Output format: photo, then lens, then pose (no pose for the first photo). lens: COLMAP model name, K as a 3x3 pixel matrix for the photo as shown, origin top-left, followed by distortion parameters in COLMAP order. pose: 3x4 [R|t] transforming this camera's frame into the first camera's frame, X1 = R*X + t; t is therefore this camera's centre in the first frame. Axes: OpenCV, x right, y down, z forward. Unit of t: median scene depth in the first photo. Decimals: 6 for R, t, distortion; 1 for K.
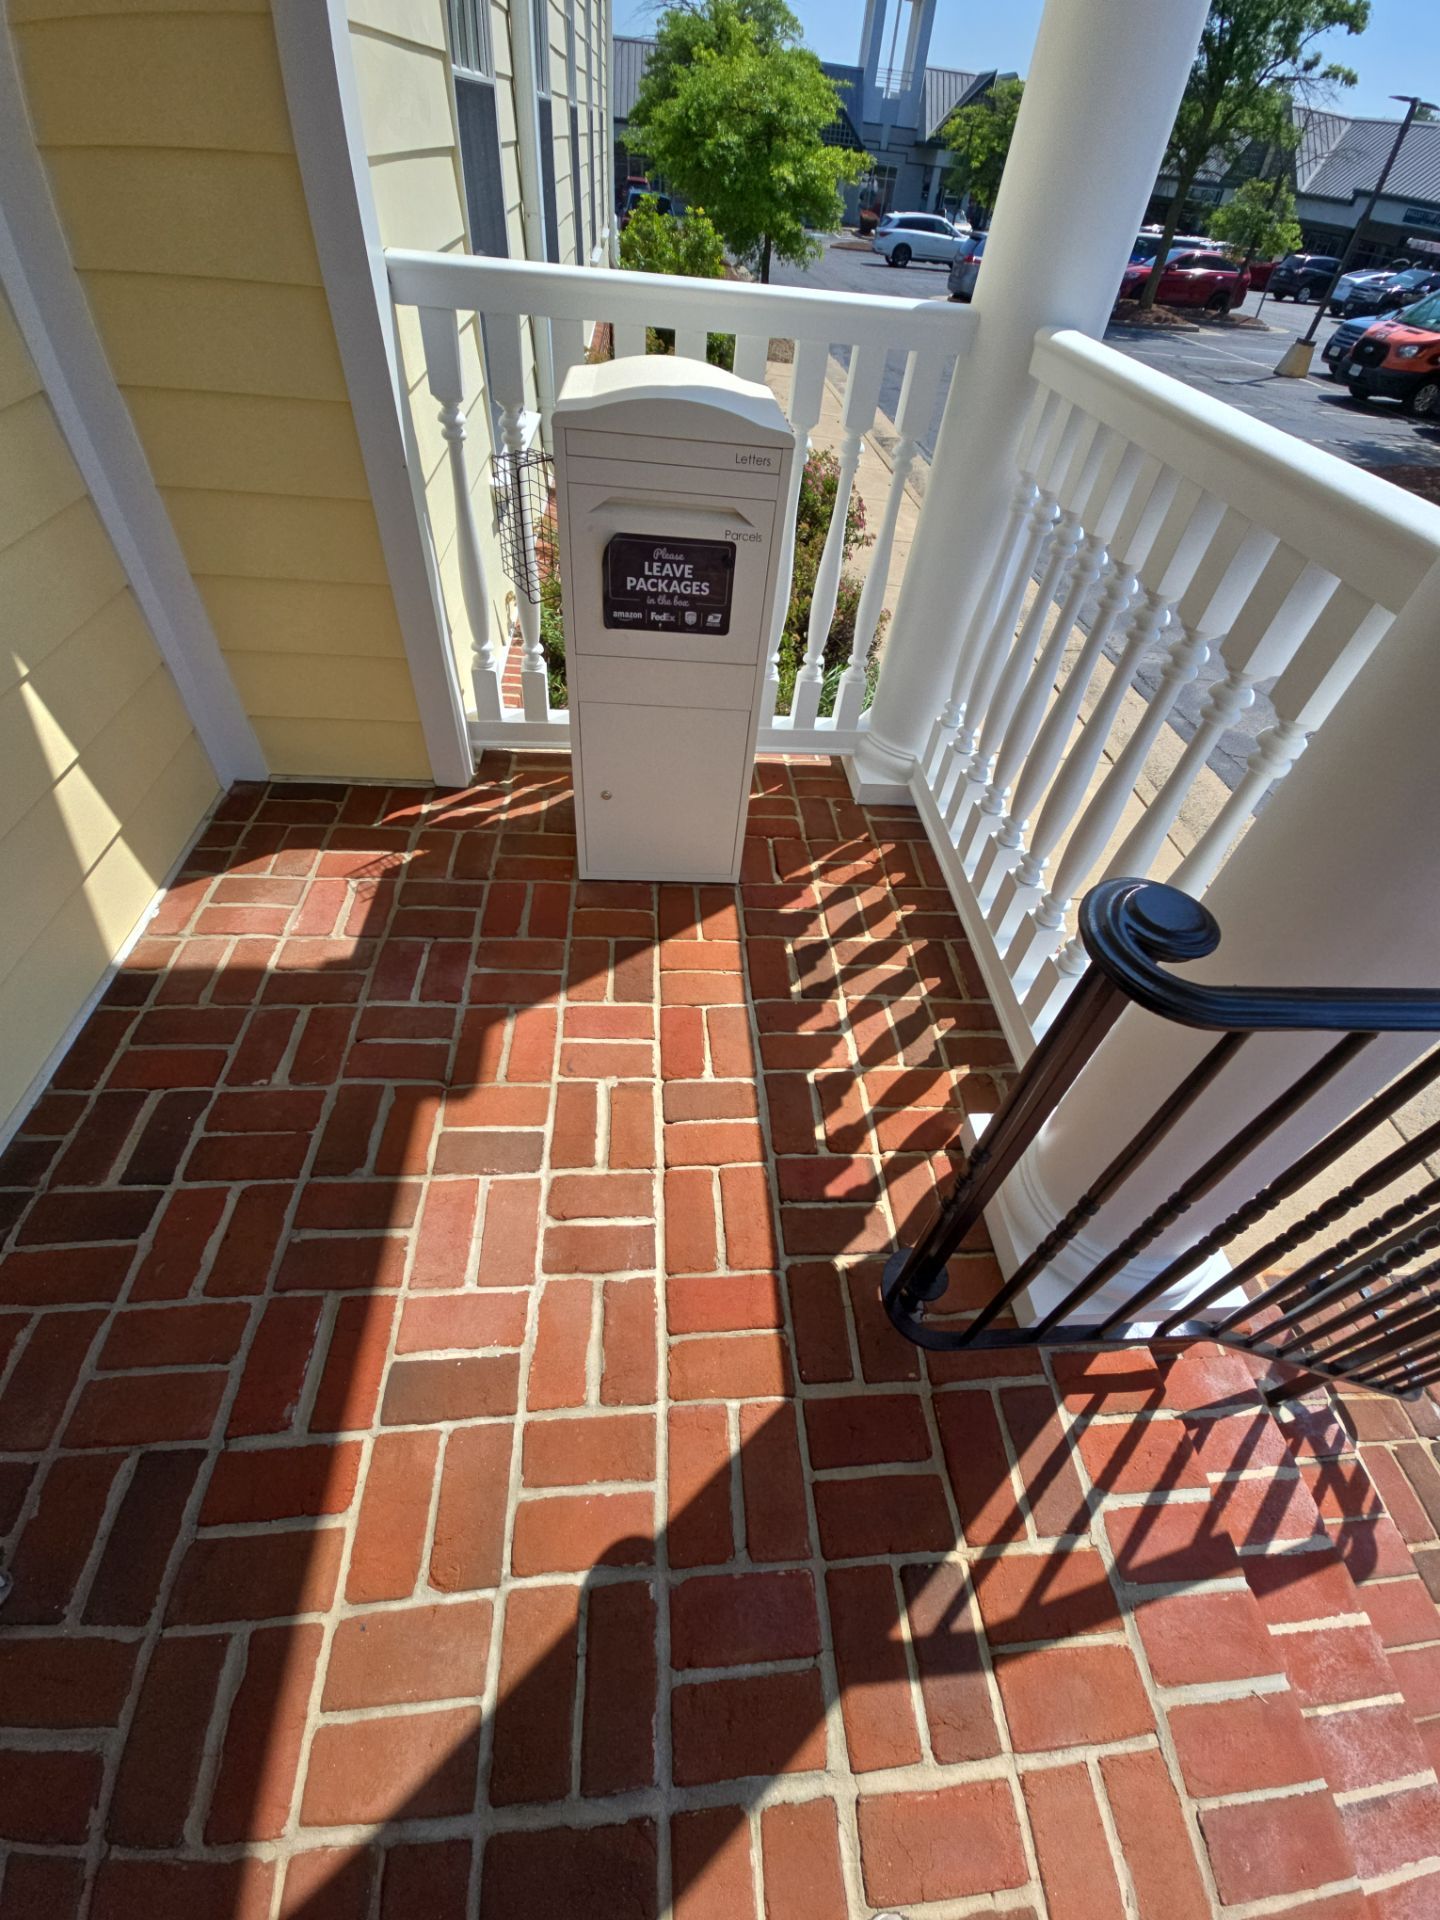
lens RADIAL K [[779.1, 0, 737.3], [0, 779.1, 961.0], [0, 0, 1]] dist [0.008769, -0.006651]
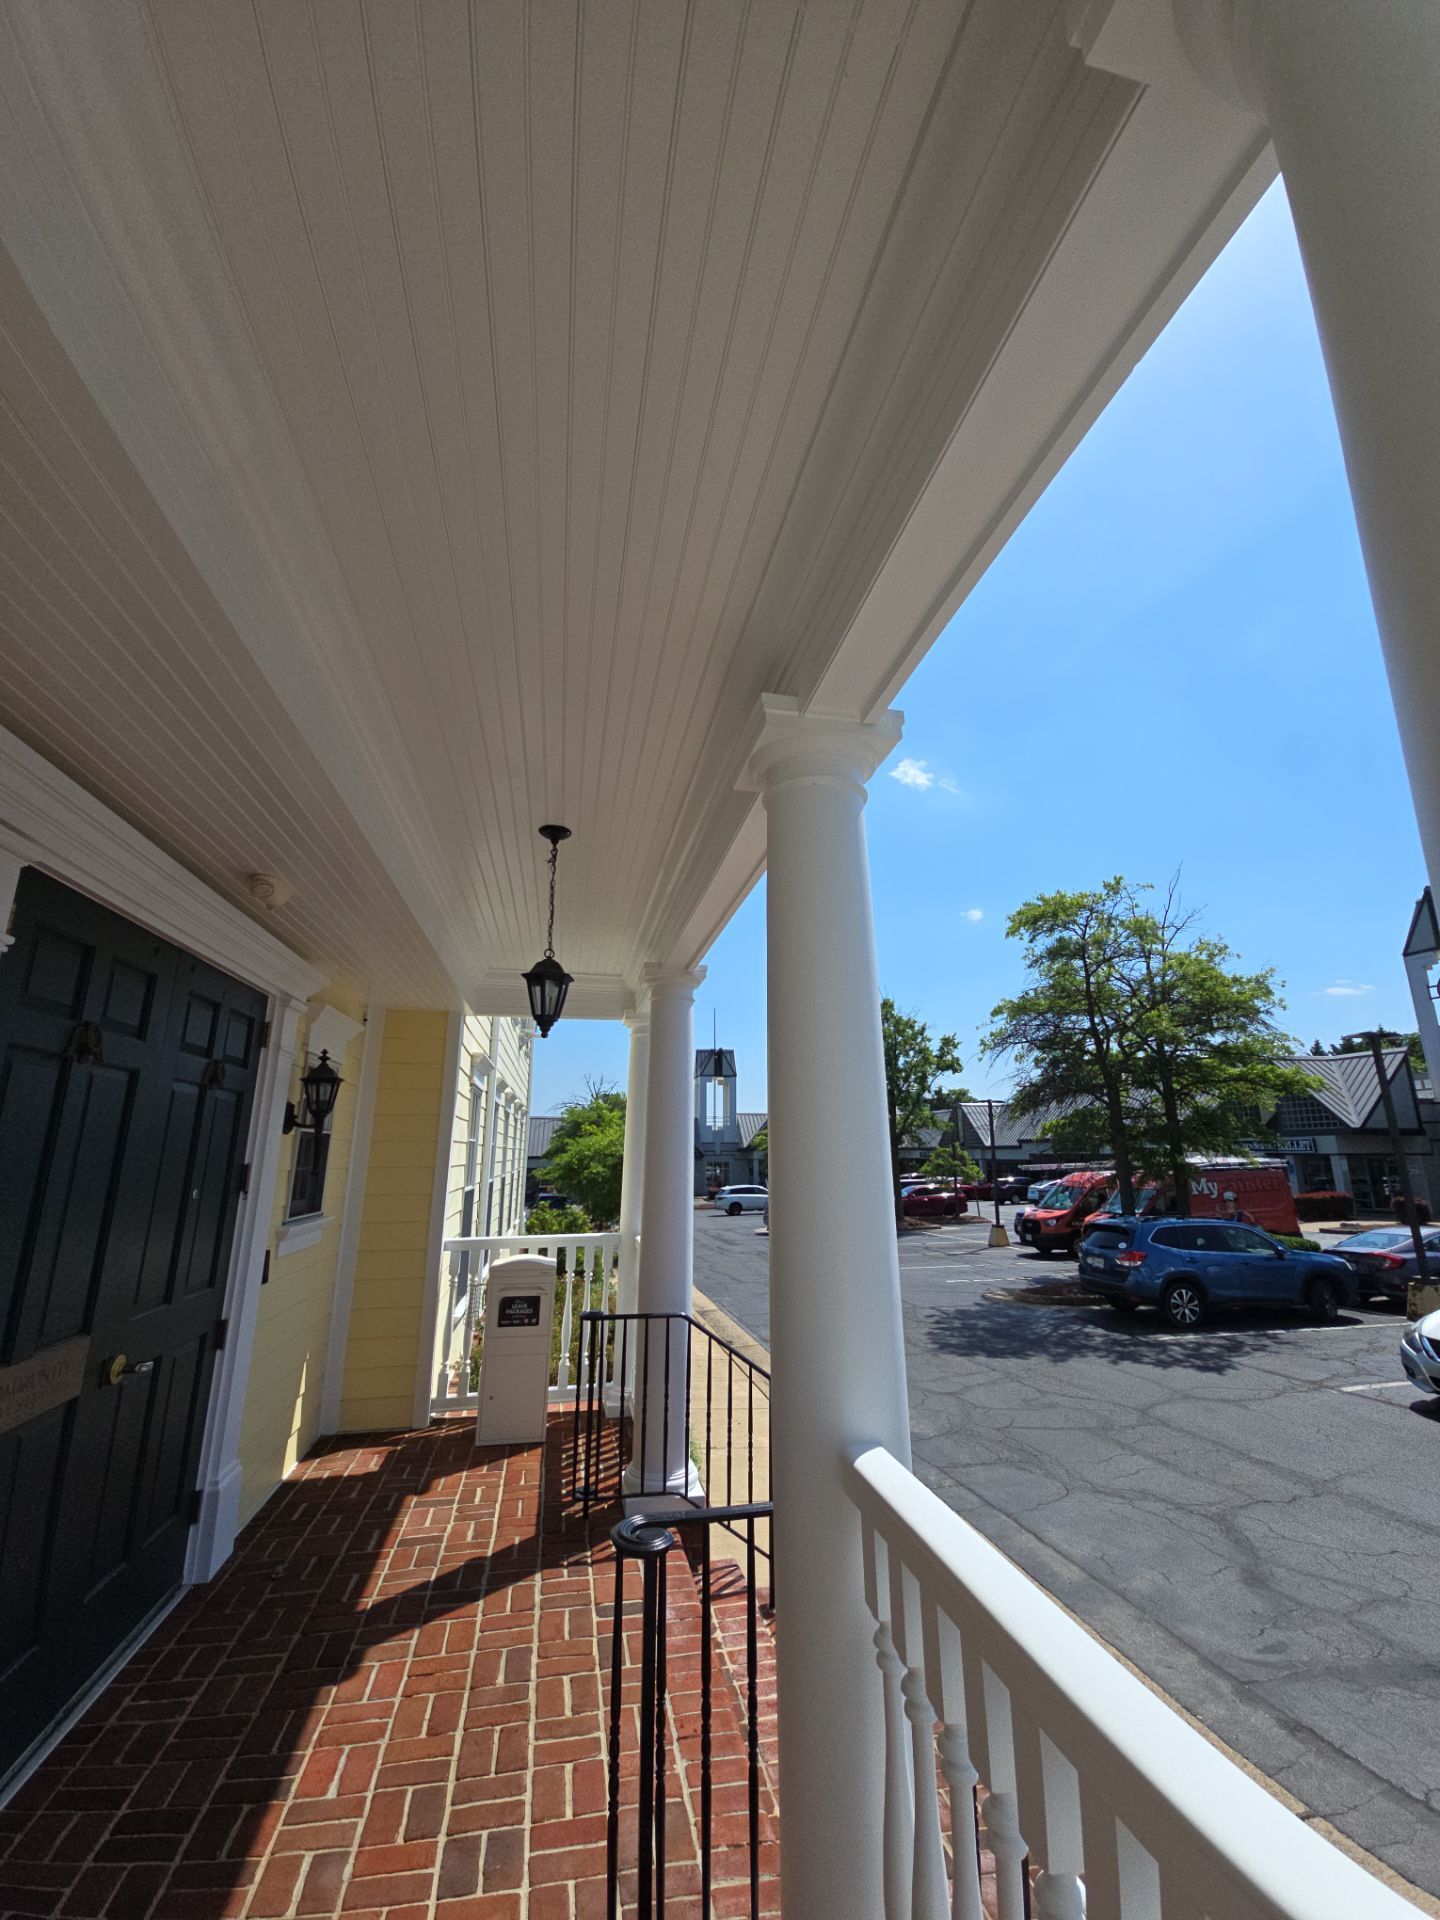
lens RADIAL K [[803.6, 0, 744.9], [0, 803.6, 955.8], [0, 0, 1]] dist [0.002389, -0.003034]
pose [[0.985947, -0.054643, 0.157867, 0.350156], [0.163965, 0.497470, -0.851844, 1.601814], [-0.031987, 0.865758, 0.499439, -1.780235]]
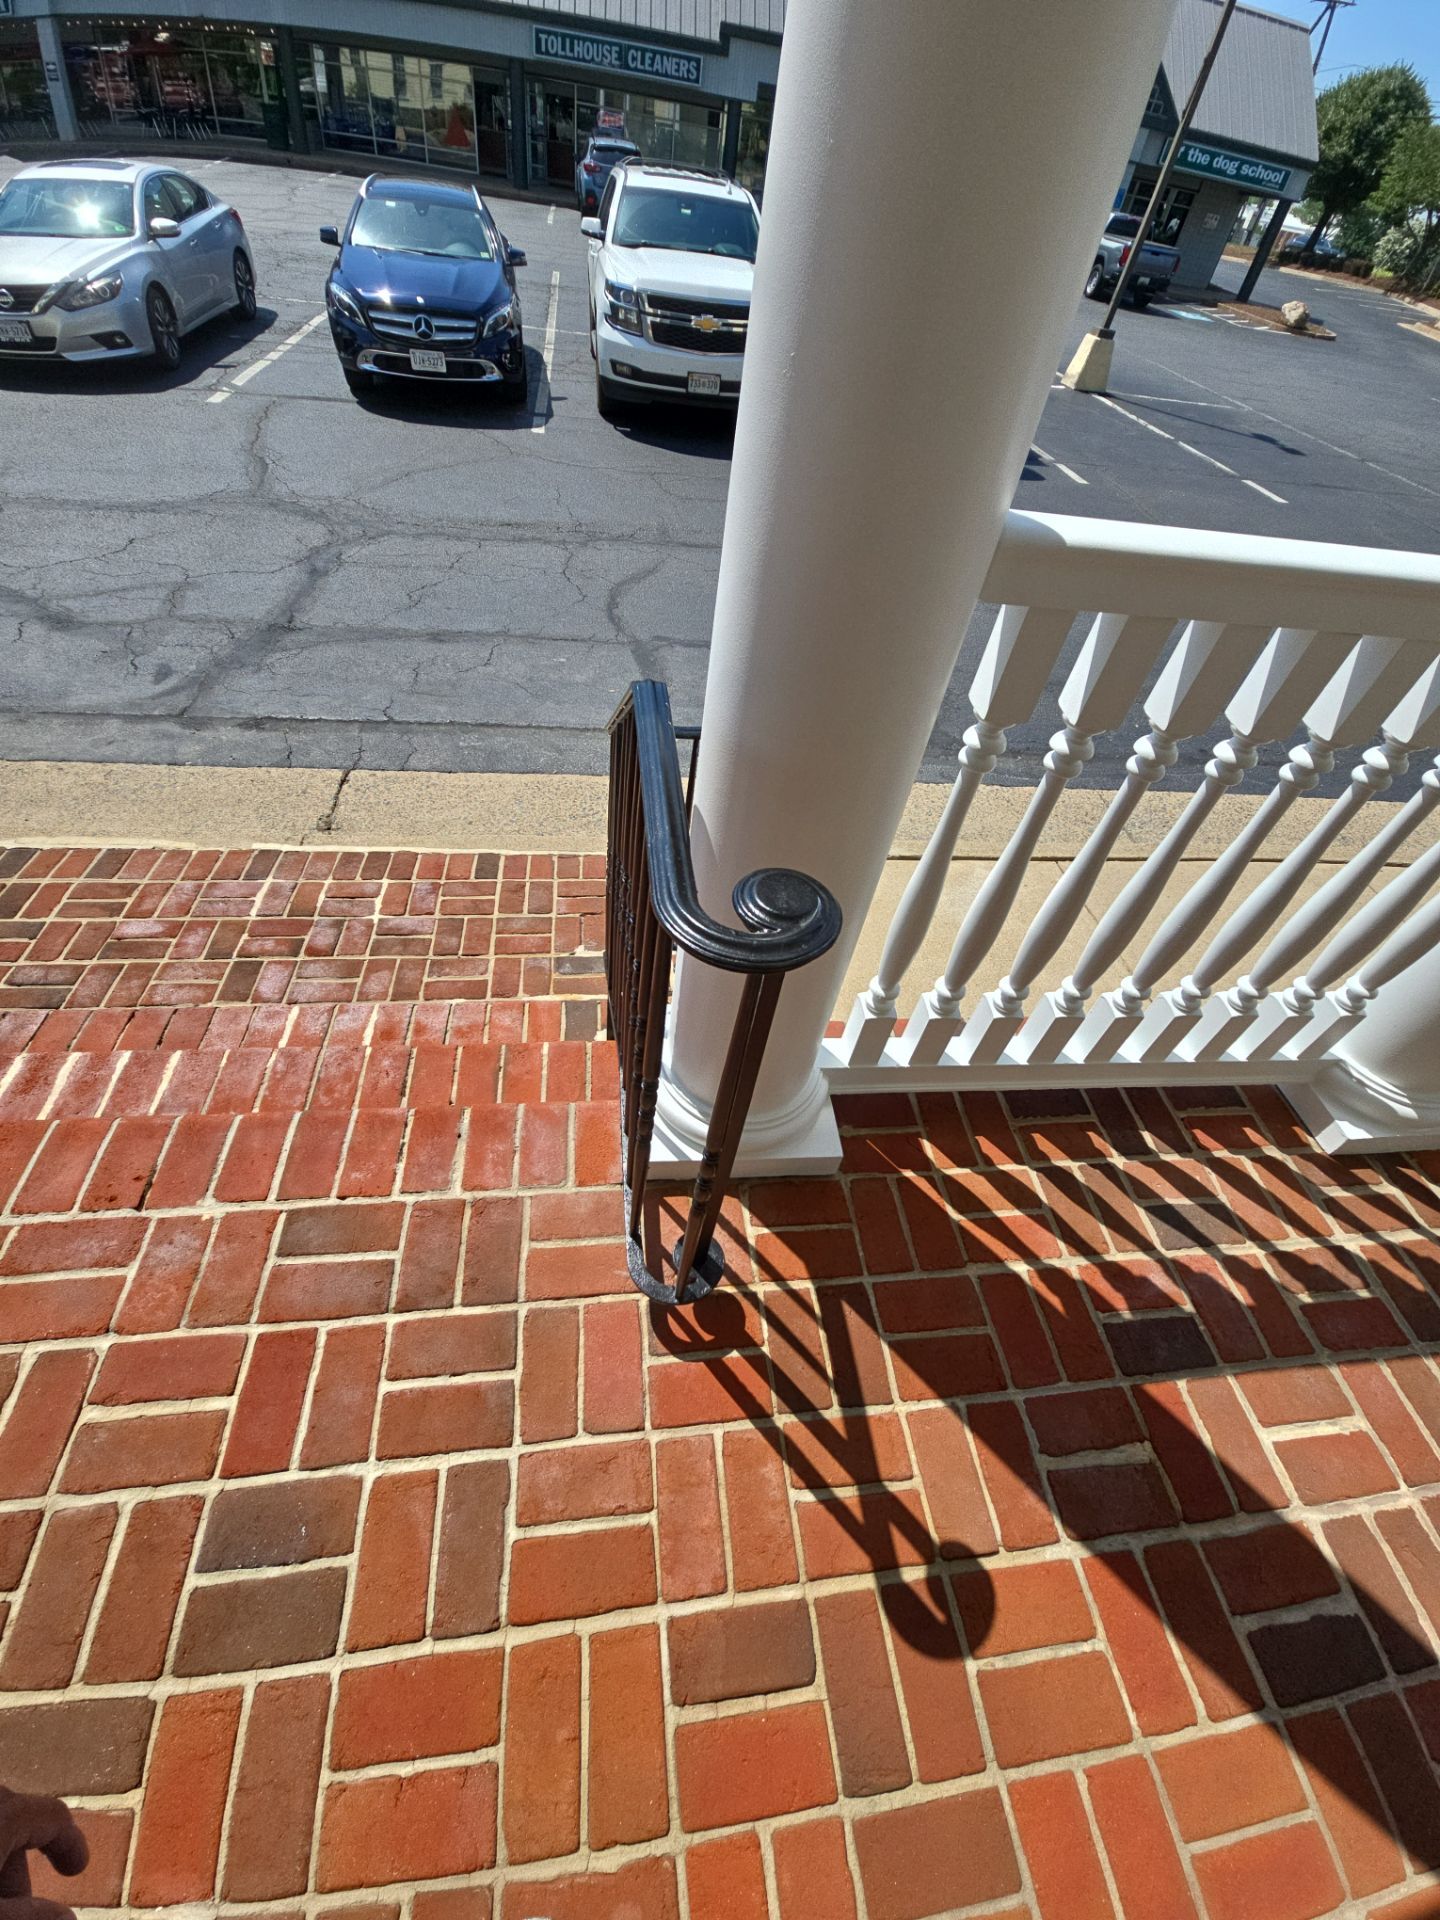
lens RADIAL K [[779.1, 0, 731.7], [0, 779.1, 962.6], [0, 0, 1]] dist [0.008769, -0.006651]
pose [[-0.039210, -0.785851, 0.617172, 0.057792], [0.623840, 0.463234, 0.629474, 0.790204], [-0.780568, 0.409698, 0.472082, -0.777729]]
